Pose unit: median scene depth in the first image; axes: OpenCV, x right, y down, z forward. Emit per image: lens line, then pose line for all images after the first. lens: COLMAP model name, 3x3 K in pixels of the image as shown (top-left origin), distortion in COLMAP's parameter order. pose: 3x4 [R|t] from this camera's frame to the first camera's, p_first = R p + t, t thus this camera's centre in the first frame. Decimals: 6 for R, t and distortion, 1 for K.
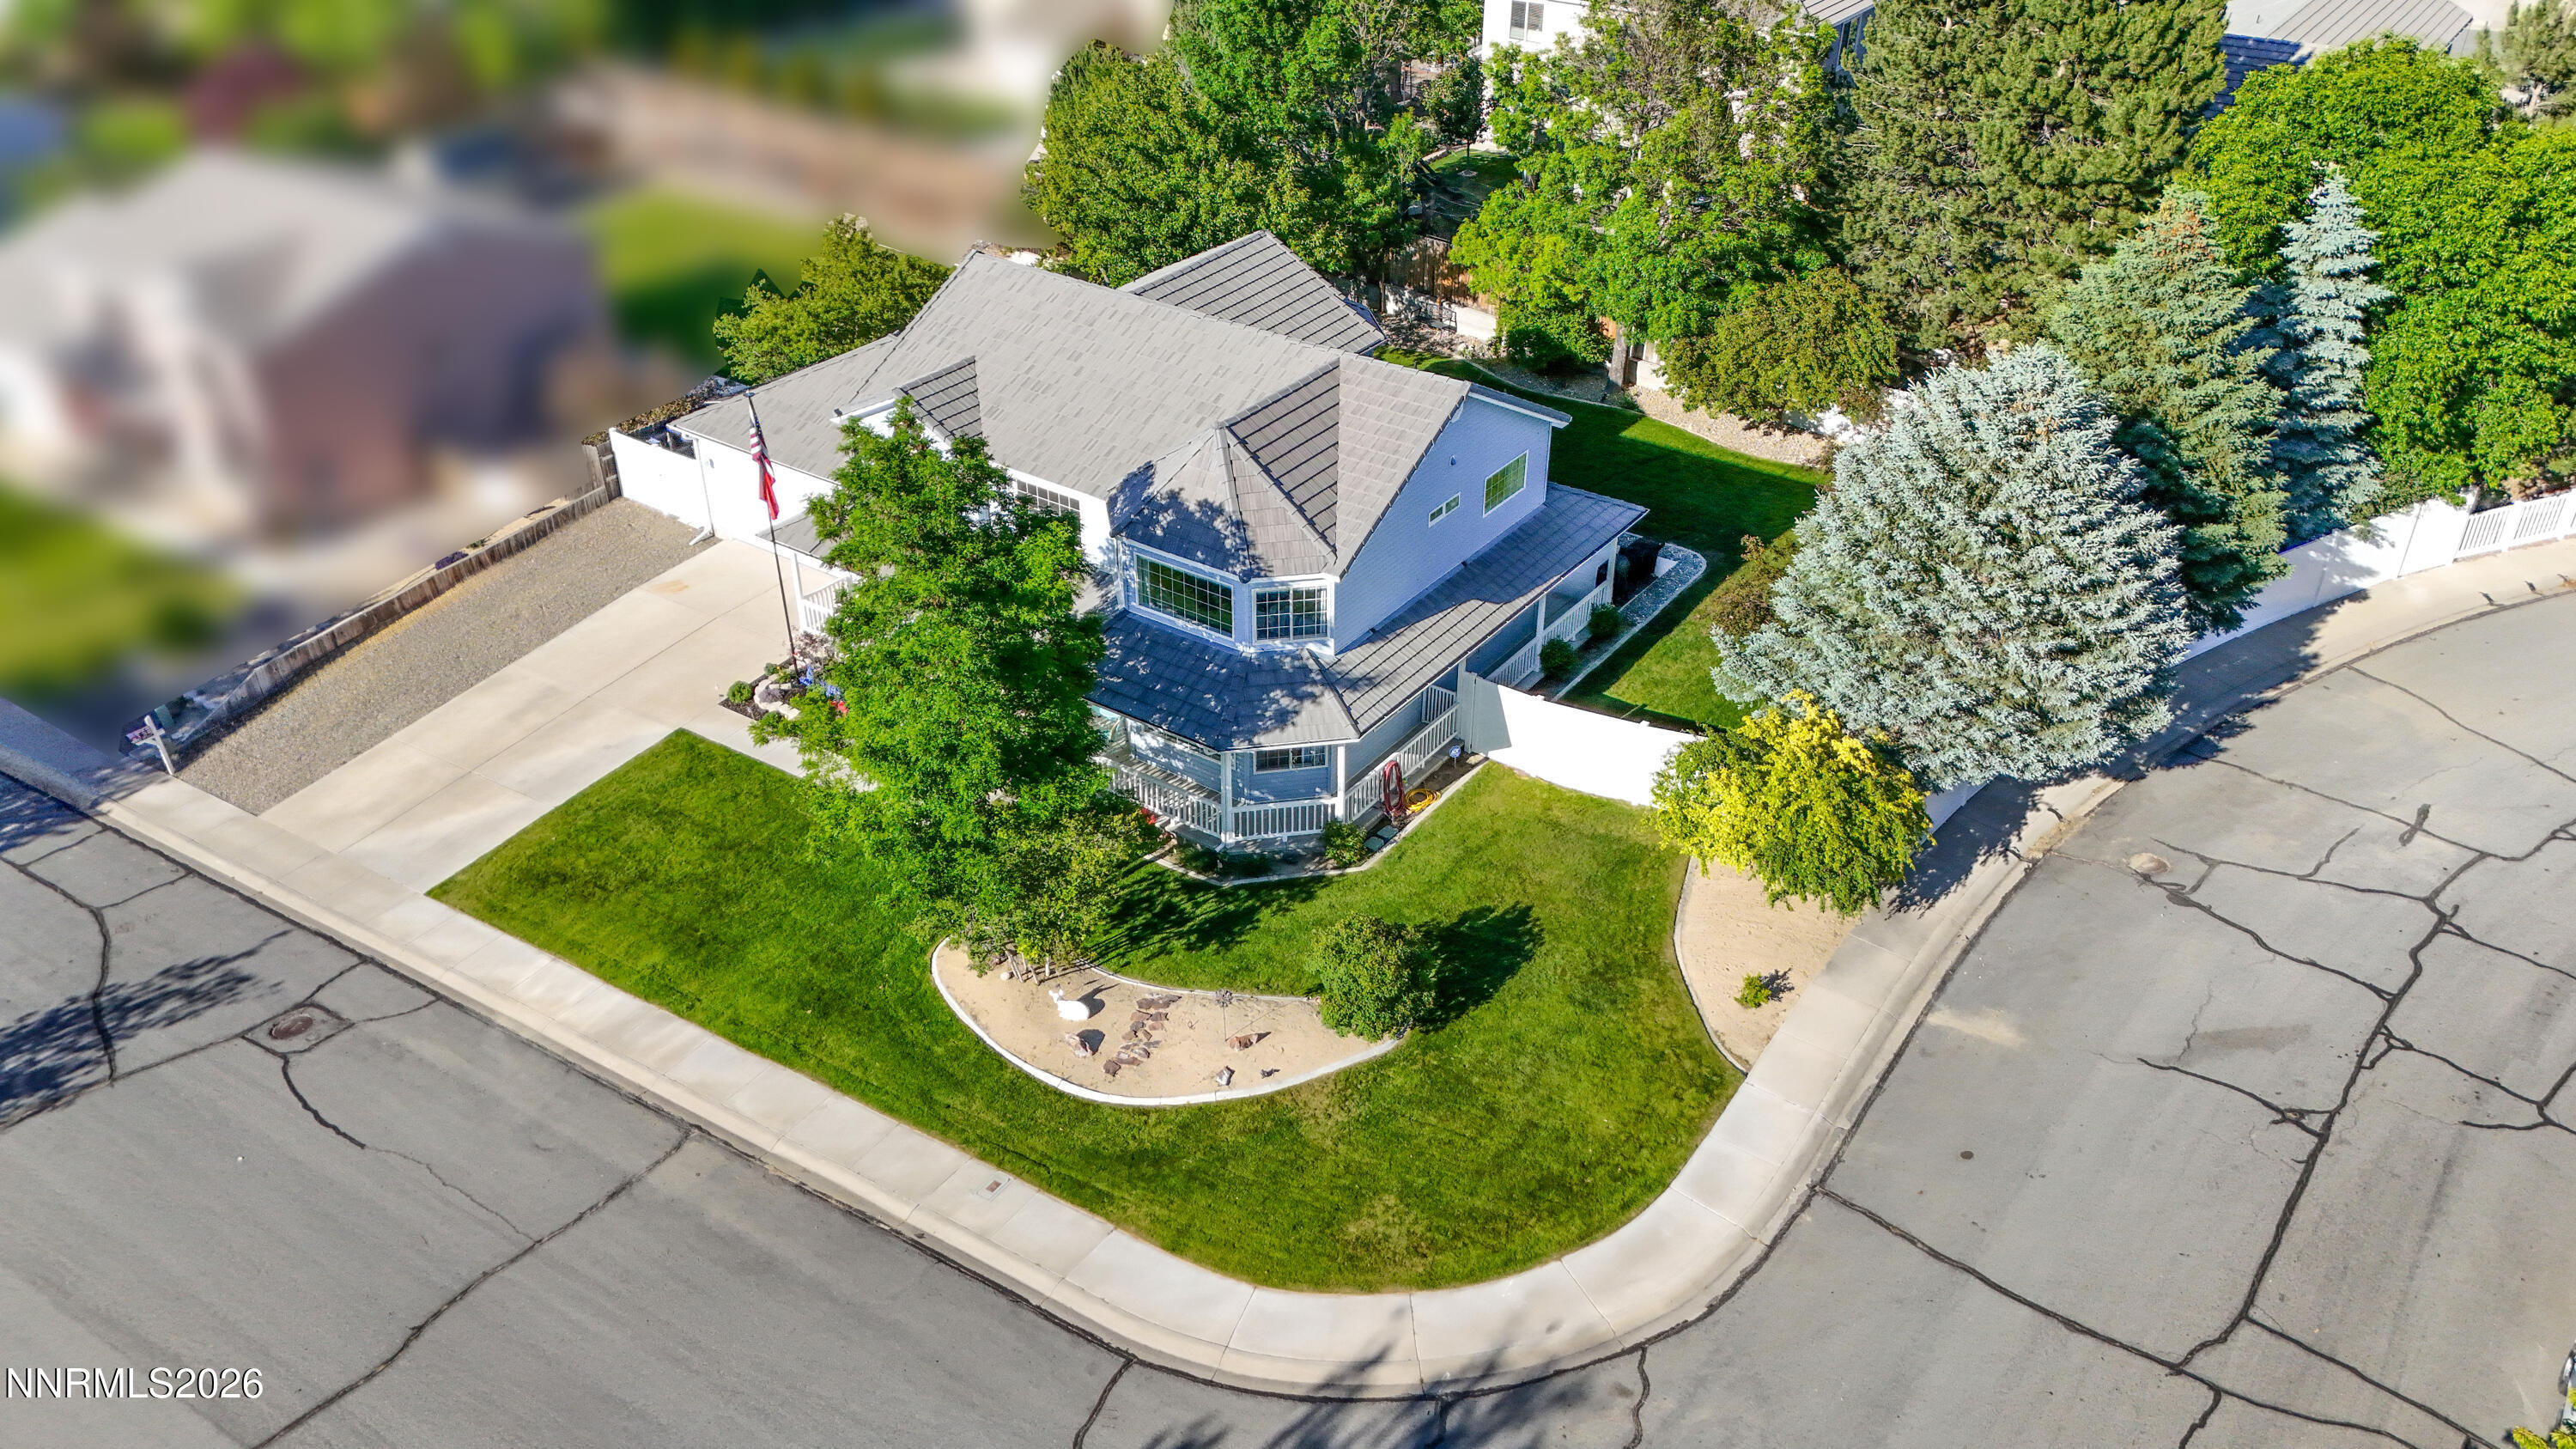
lens RADIAL K [[2013.6, 0, 1288.0], [0, 2013.6, 724.5], [0, 0, 1]] dist [0.079675, 0.000229]
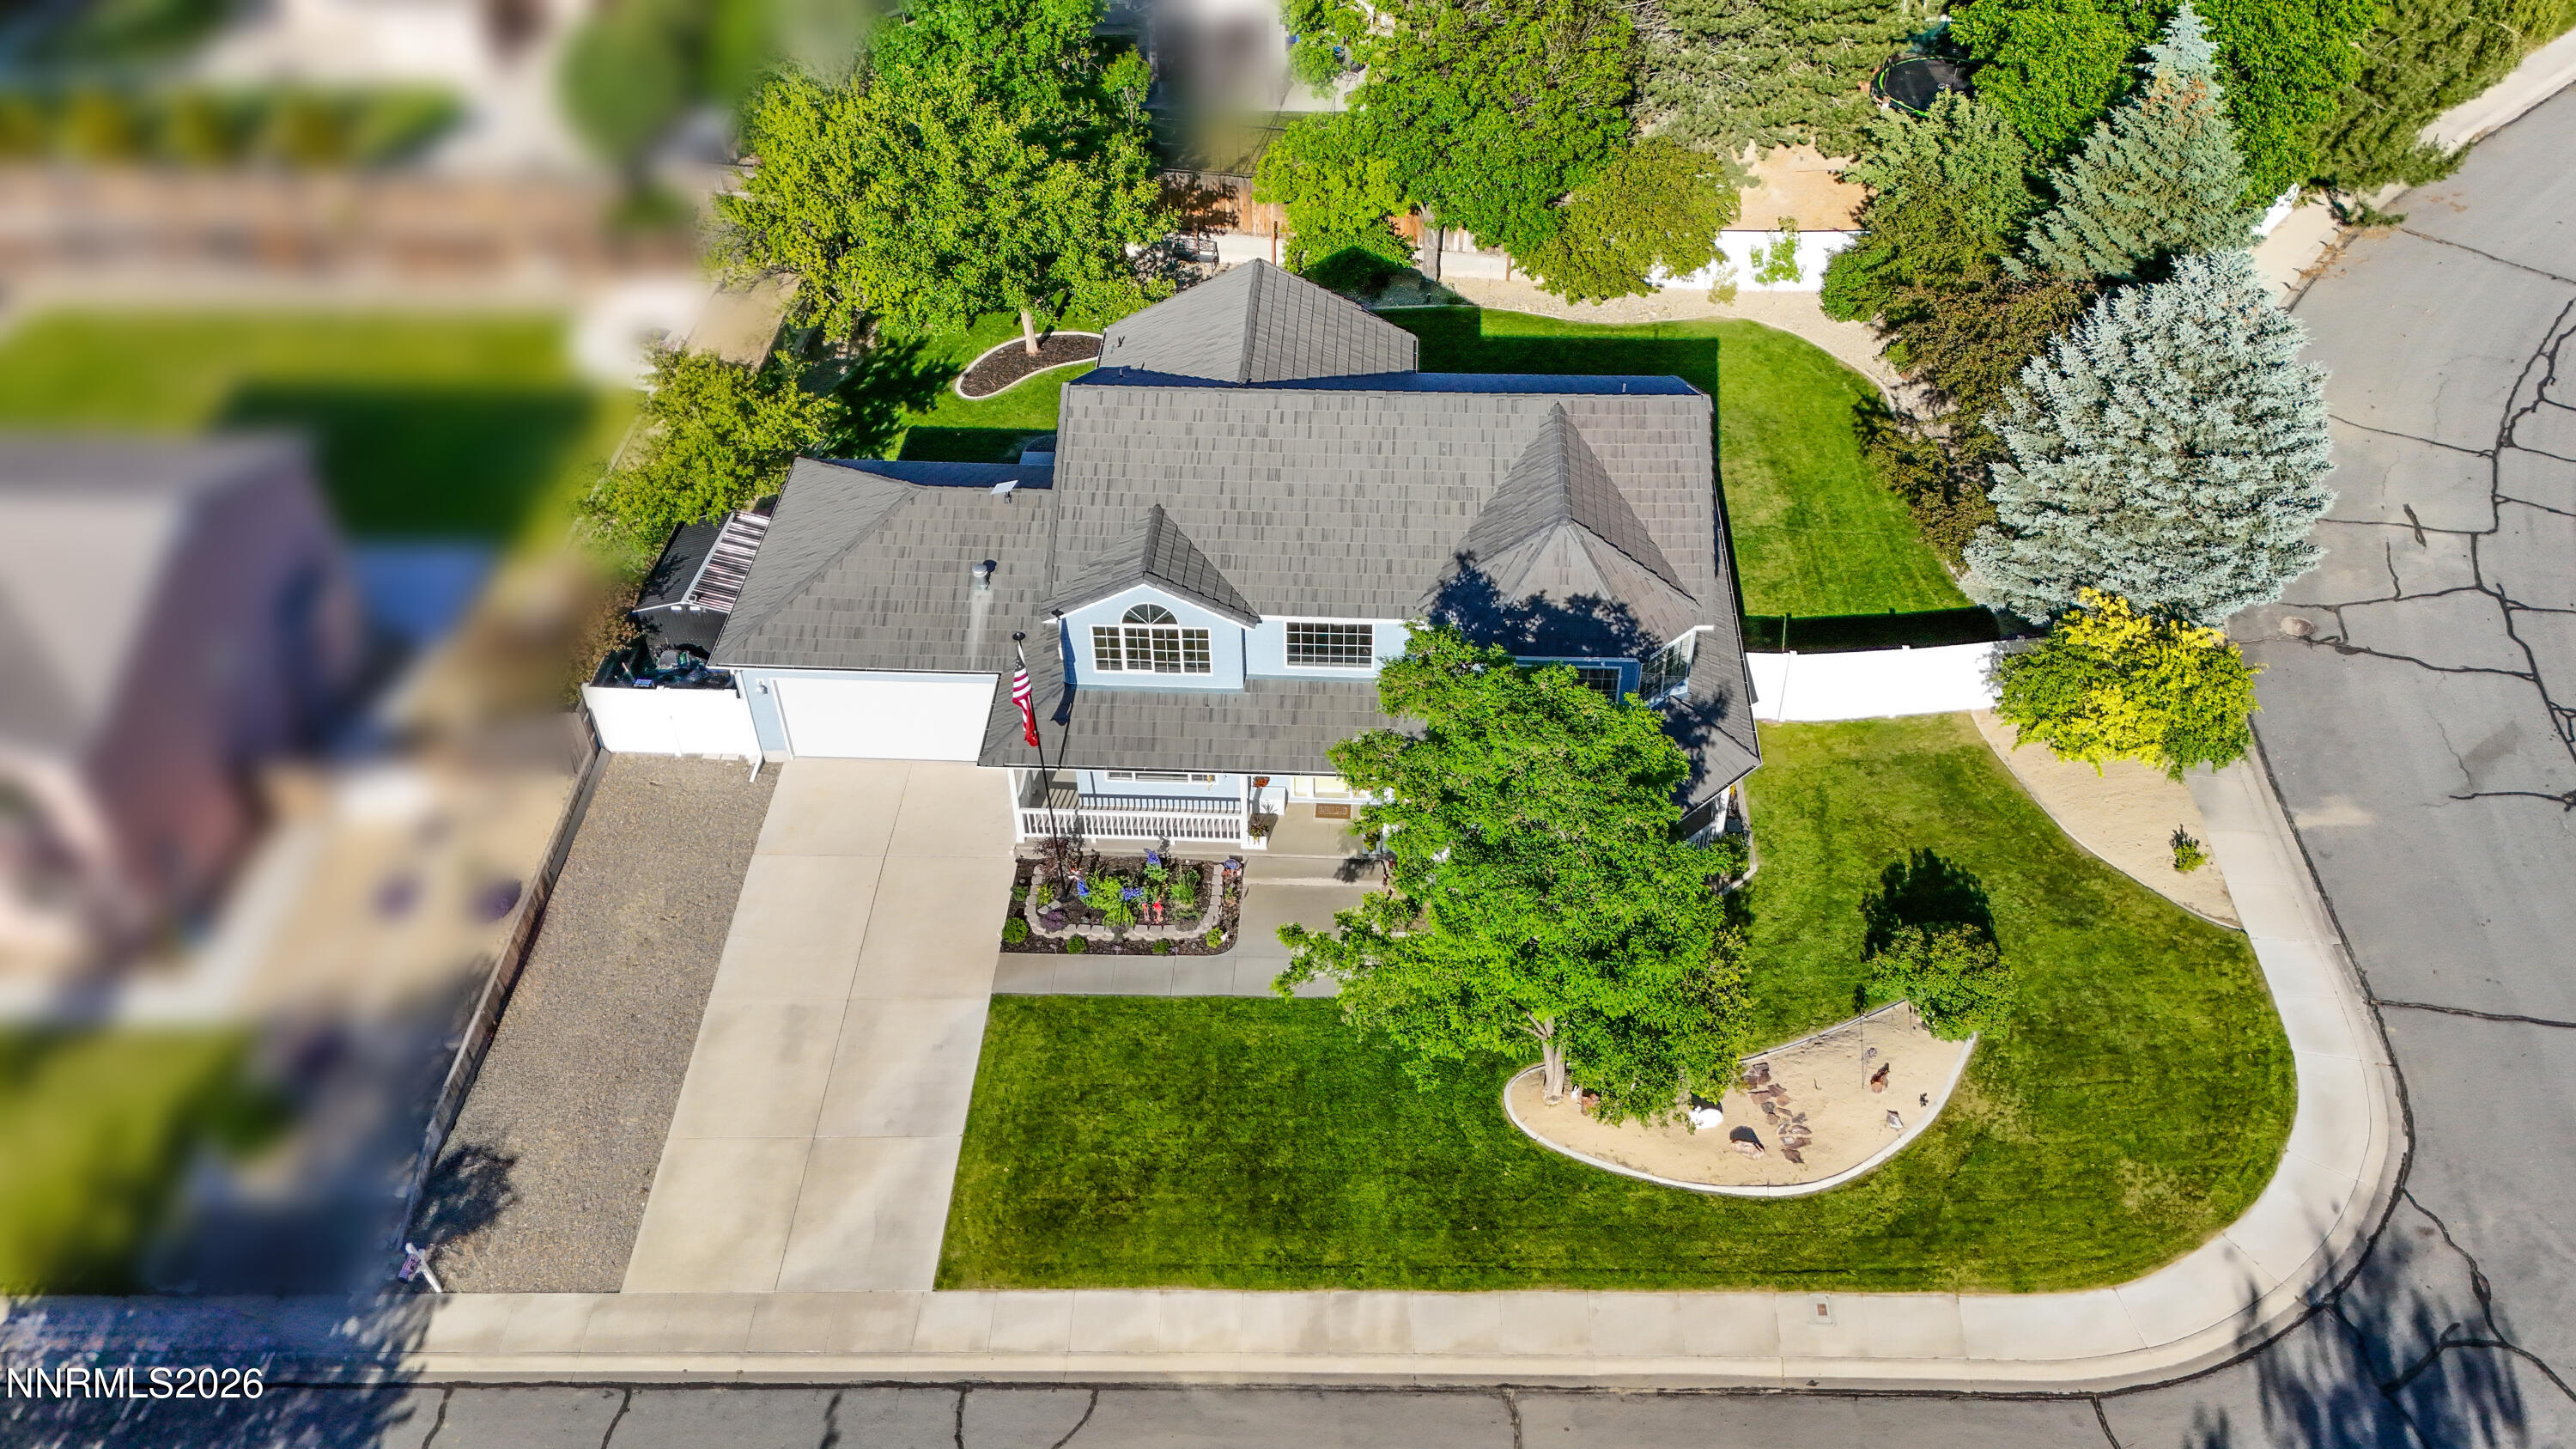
lens RADIAL K [[2080.2, 0, 1288.0], [0, 2080.2, 724.5], [0, 0, 1]] dist [0.049721, -0.004409]
pose [[0.848783, -0.355416, 0.391469, -0.610202], [0.292368, 0.932376, 0.212594, -0.324024], [-0.440555, -0.065994, 0.895297, 0.136384]]
